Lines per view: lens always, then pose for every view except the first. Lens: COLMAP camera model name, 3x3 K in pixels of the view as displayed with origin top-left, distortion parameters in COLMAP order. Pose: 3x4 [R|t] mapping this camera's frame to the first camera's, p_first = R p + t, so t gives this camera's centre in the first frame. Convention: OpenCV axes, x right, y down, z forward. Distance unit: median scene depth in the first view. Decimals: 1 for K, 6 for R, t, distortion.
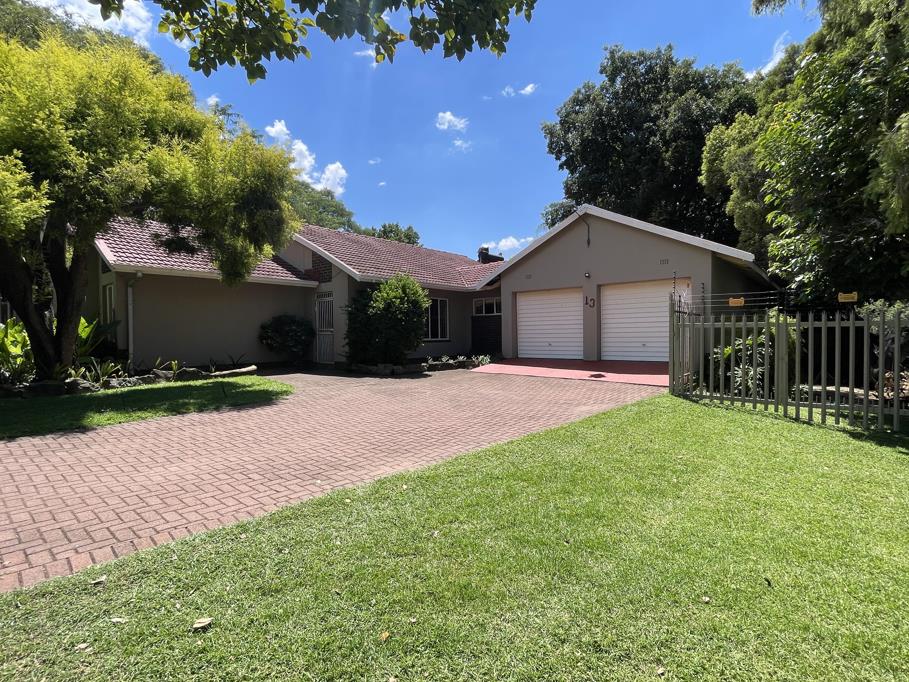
lens RADIAL K [[367.2, 0, 453.4], [0, 367.2, 337.8], [0, 0, 1]] dist [-0.000322, -0.000041]
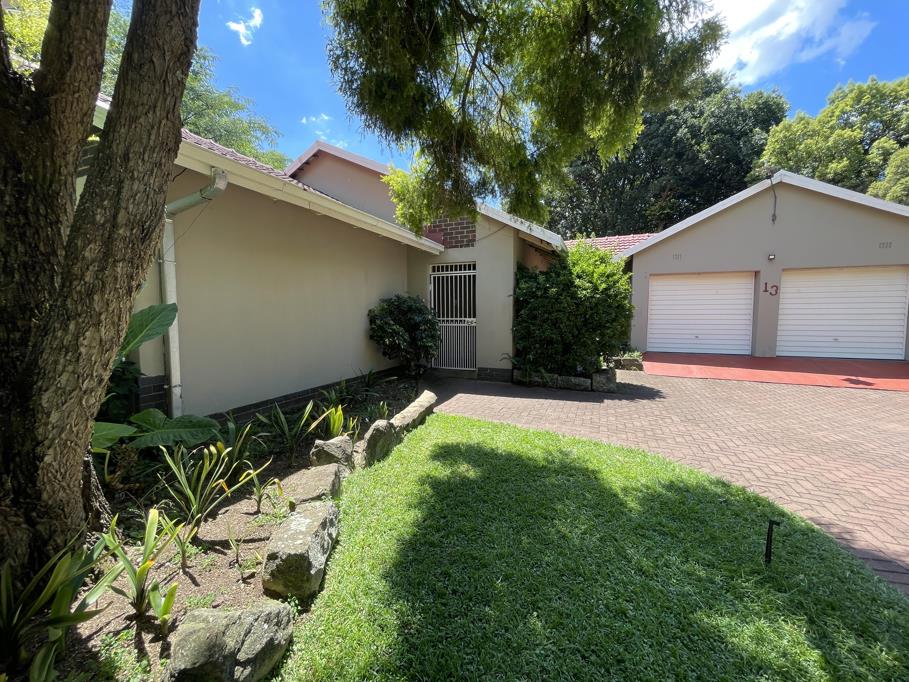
lens RADIAL K [[367.2, 0, 453.4], [0, 367.2, 337.8], [0, 0, 1]] dist [-0.000322, -0.000041]
pose [[0.944610, -0.015249, 0.327840, -0.589727], [0.006020, 0.999557, 0.029149, -0.014716], [-0.328140, -0.025561, 0.944283, 0.428292]]
